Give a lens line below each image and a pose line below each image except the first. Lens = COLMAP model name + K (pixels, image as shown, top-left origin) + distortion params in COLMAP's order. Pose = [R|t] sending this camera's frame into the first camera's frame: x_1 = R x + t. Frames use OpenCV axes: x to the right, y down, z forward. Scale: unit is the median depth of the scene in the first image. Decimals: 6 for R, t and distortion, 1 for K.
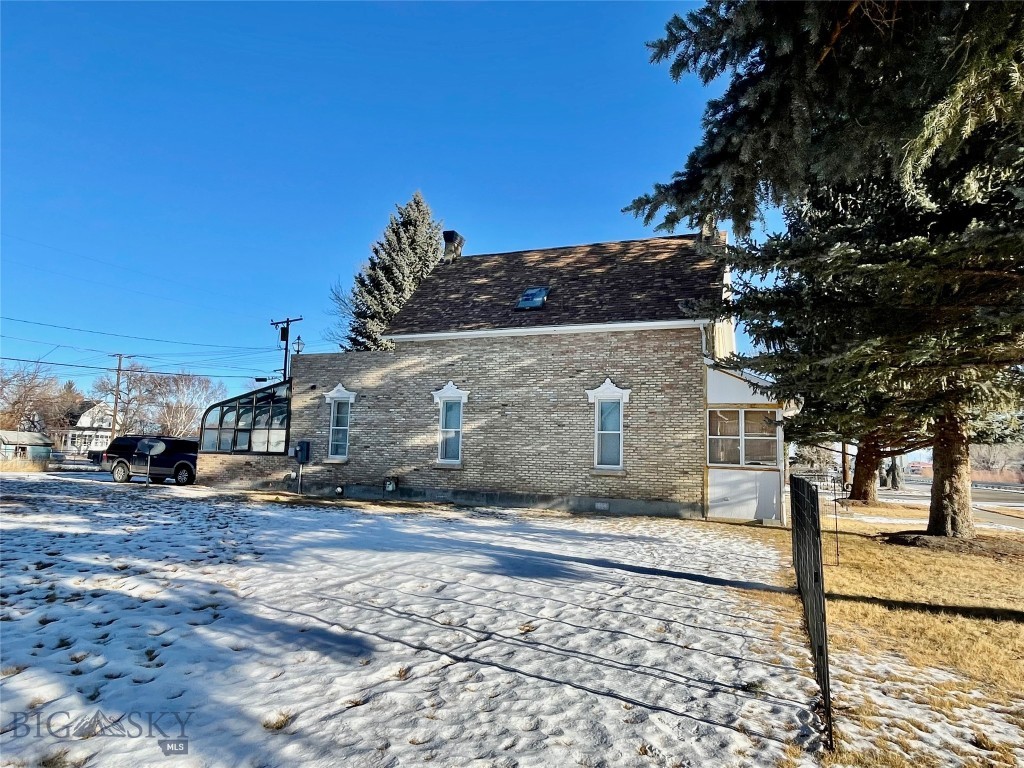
lens RADIAL K [[628.0, 0, 512.0], [0, 628.0, 384.0], [0, 0, 1]] dist [-0.004027, 0.000192]
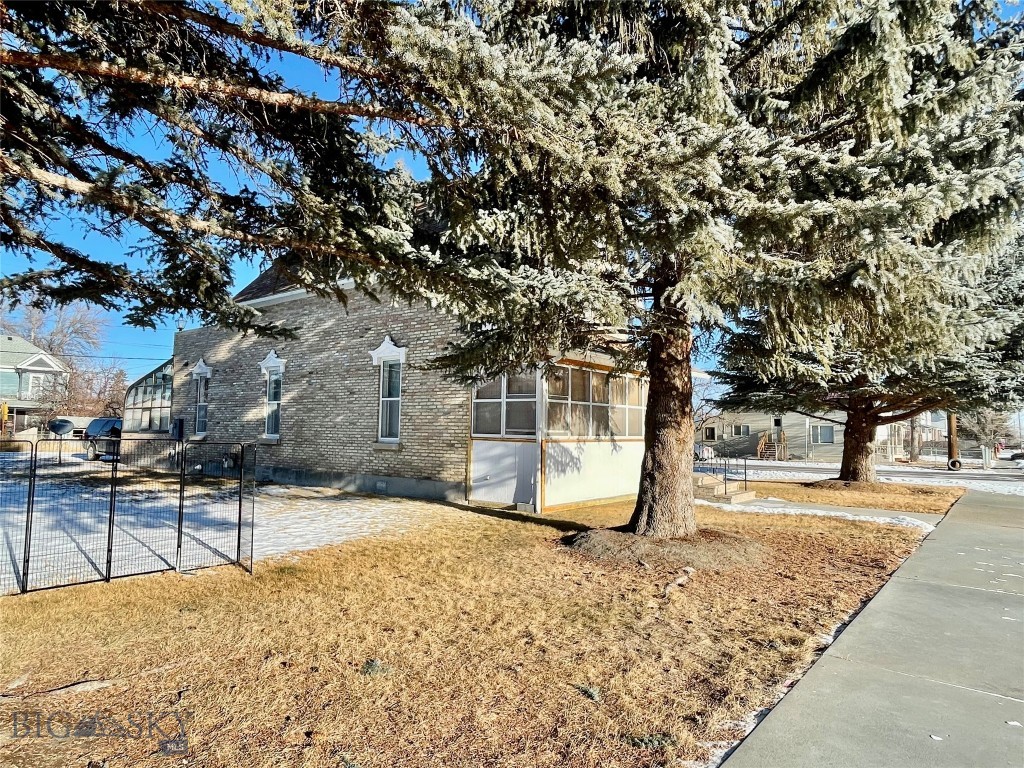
lens RADIAL K [[628.0, 0, 512.0], [0, 628.0, 384.0], [0, 0, 1]] dist [-0.004027, 0.000192]
pose [[0.961126, -0.037076, -0.273609, 0.504040], [0.046276, 0.998557, 0.027244, 0.037836], [0.272204, -0.038846, 0.961455, 0.211706]]
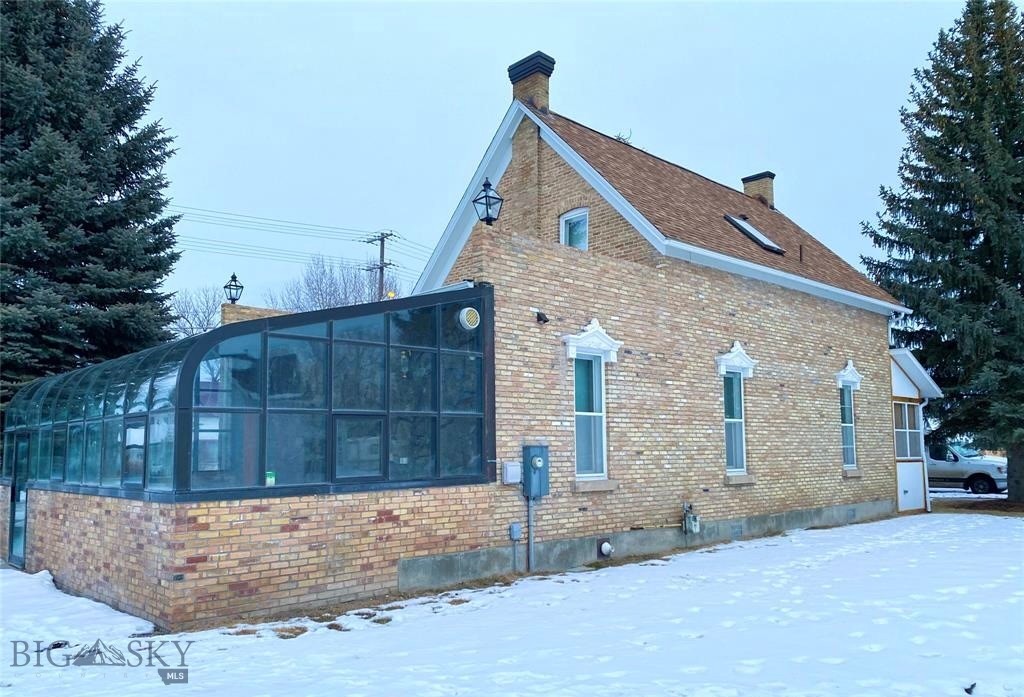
lens RADIAL K [[814.1, 0, 512.0], [0, 814.1, 348.5], [0, 0, 1]] dist [0.002096, 0.000377]
pose [[0.406764, 0.071623, 0.910721, -0.935571], [-0.100240, 0.994401, -0.033433, 0.052511], [-0.908017, -0.077691, 0.411667, 0.890121]]
